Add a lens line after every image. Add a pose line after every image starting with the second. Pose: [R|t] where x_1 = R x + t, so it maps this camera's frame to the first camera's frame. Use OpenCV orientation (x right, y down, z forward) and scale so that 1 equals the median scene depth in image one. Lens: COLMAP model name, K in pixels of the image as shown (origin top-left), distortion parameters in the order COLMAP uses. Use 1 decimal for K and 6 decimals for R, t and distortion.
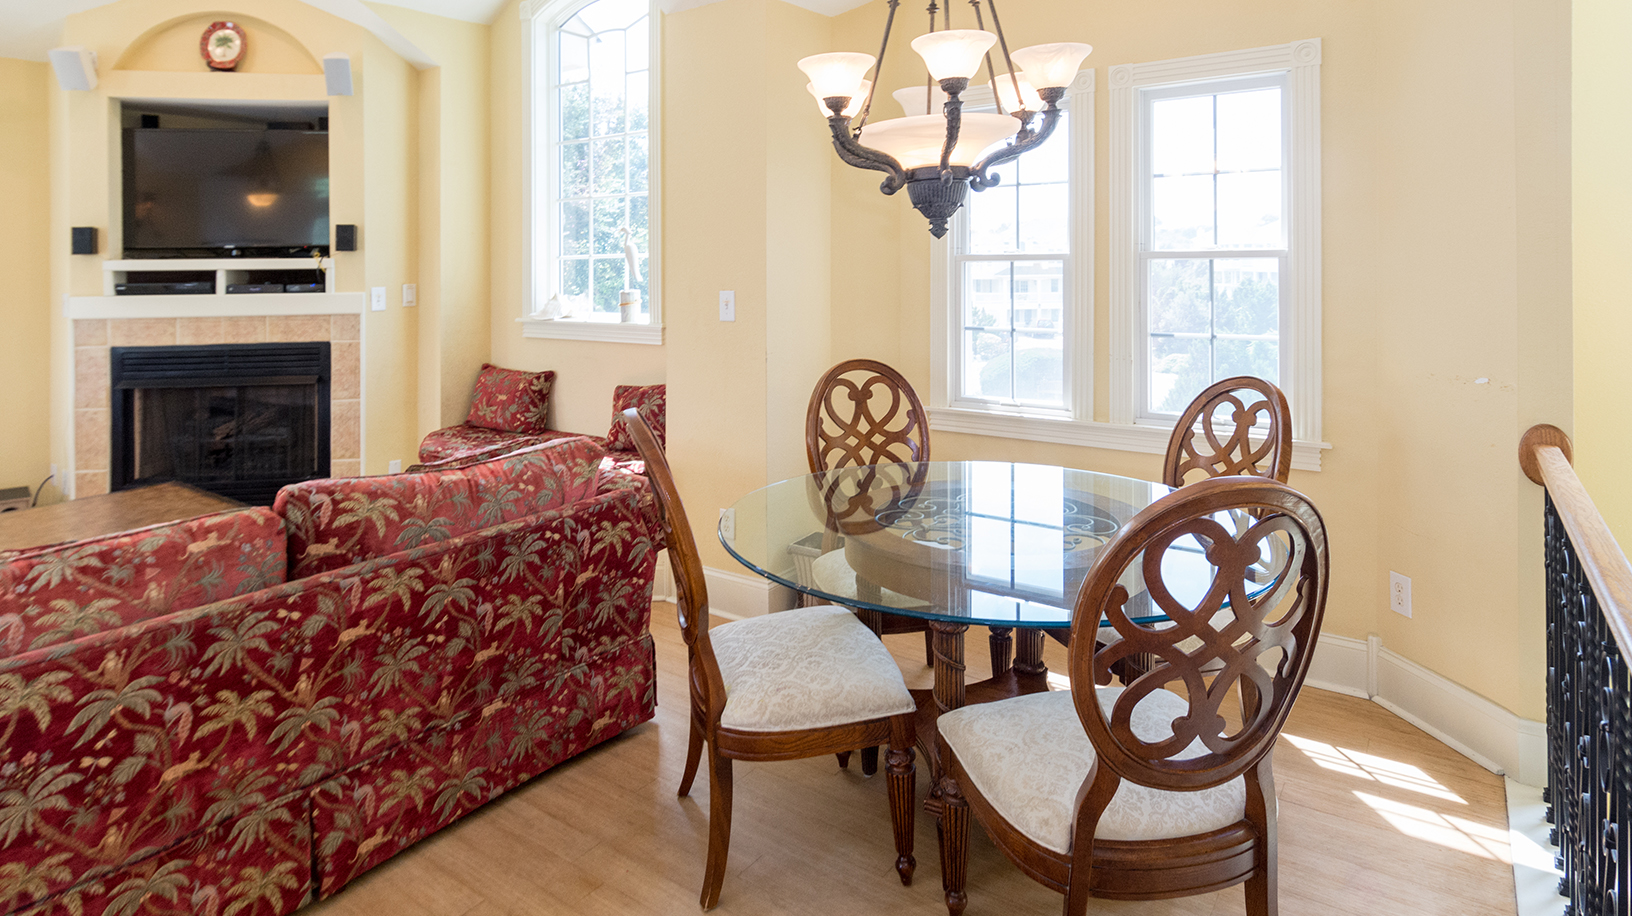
lens RADIAL K [[897.9, 0, 814.0], [0, 897.9, 440.9], [0, 0, 1]] dist [-0.014653, -0.001907]
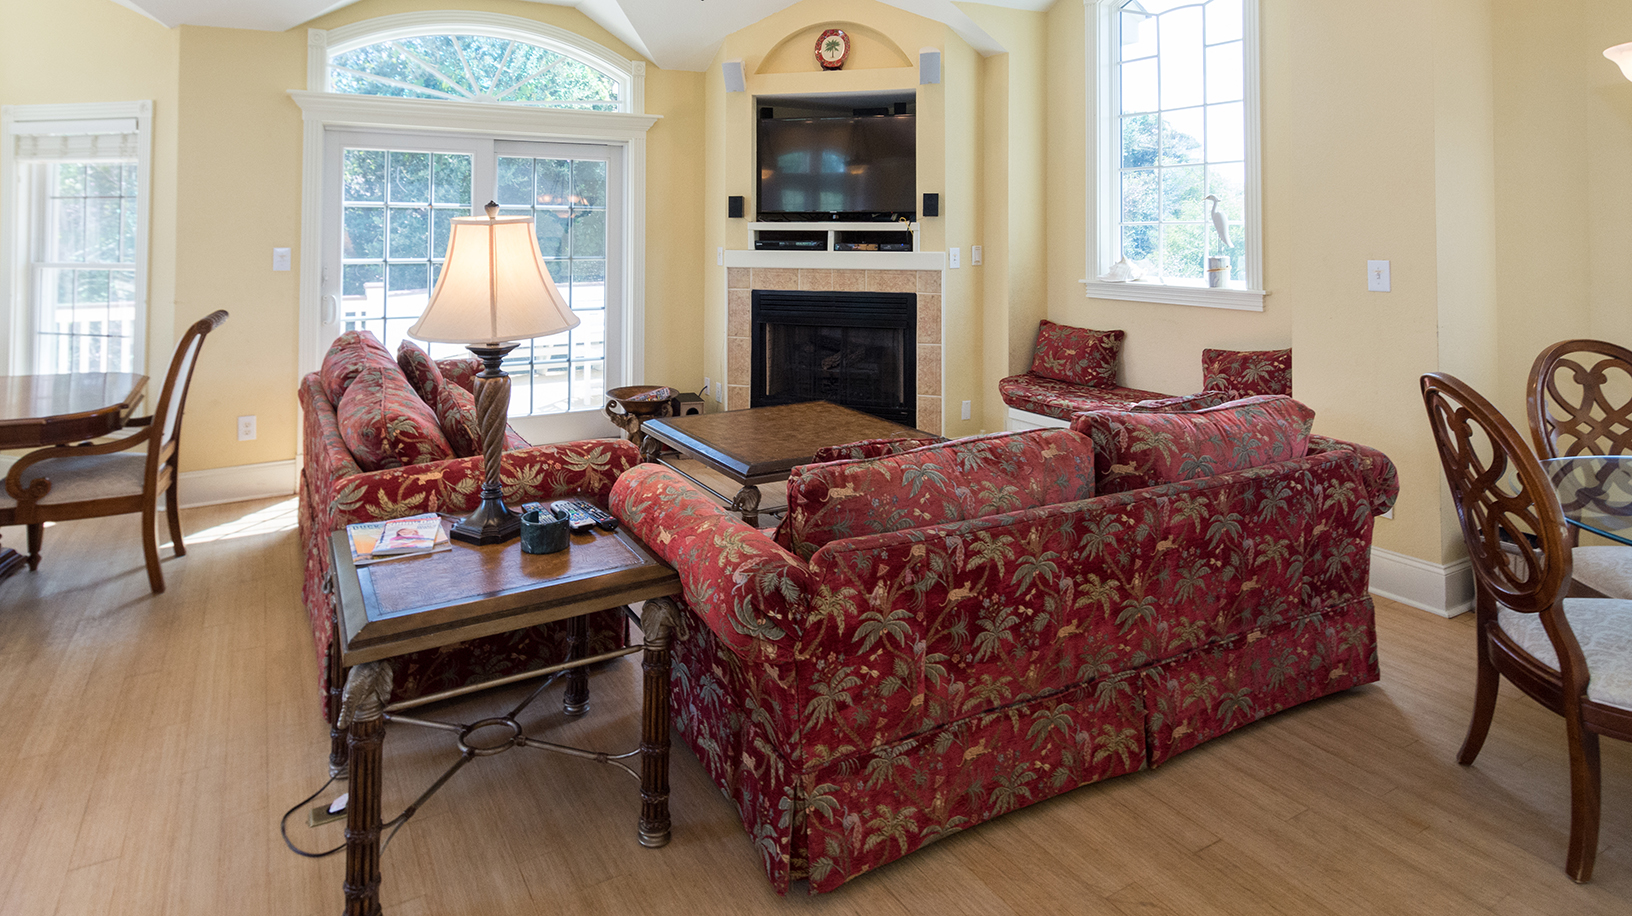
lens RADIAL K [[881.1, 0, 813.0], [0, 881.1, 356.2], [0, 0, 1]] dist [-0.018907, -0.001223]
pose [[0.885628, 0.075455, -0.458224, -0.305688], [-0.098887, 0.994724, -0.027323, 0.035155], [0.453744, 0.069510, 0.888417, -0.172163]]
